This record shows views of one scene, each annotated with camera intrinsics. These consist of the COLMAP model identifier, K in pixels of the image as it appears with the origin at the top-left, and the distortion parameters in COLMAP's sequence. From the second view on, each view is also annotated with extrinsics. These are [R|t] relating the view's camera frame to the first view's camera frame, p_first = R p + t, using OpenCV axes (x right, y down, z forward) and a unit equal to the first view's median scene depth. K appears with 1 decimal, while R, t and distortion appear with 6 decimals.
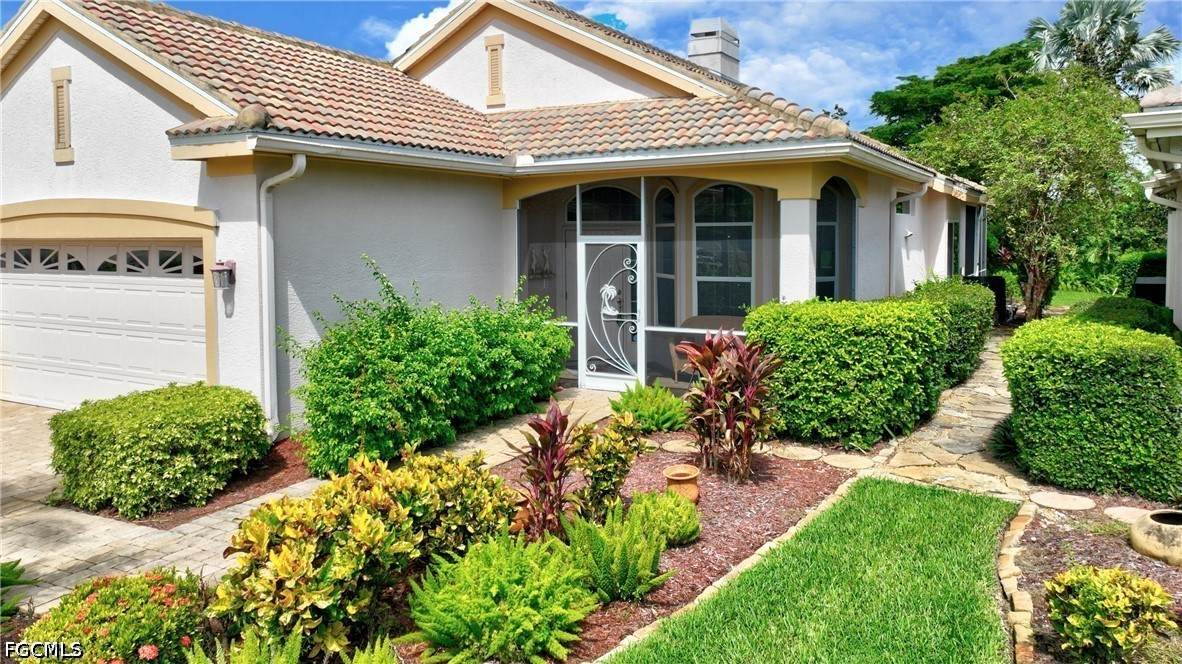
lens RADIAL K [[816.5, 0, 625.3], [0, 816.5, 292.0], [0, 0, 1]] dist [0.003993, 0.003167]
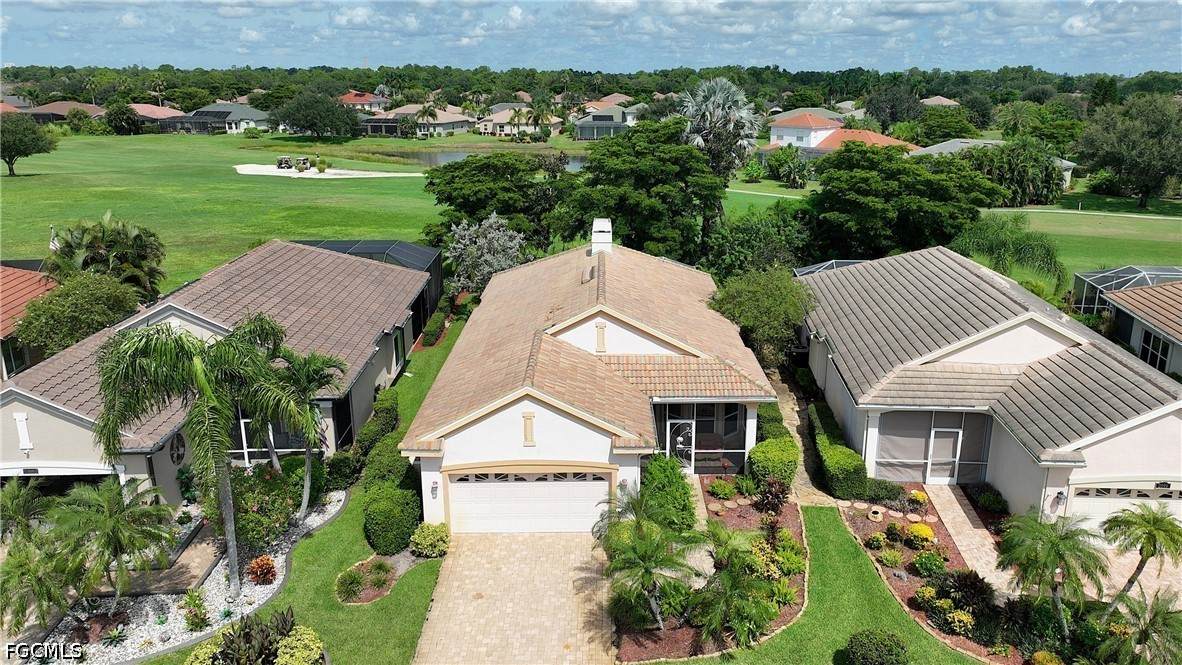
lens RADIAL K [[811.8, 0, 617.2], [0, 811.8, 331.4], [0, 0, 1]] dist [0.007479, 0.002747]
pose [[0.870236, -0.126635, 0.476082, -1.432163], [0.022431, 0.975580, 0.218496, -0.938947], [-0.492125, -0.179464, 0.851825, -1.098747]]
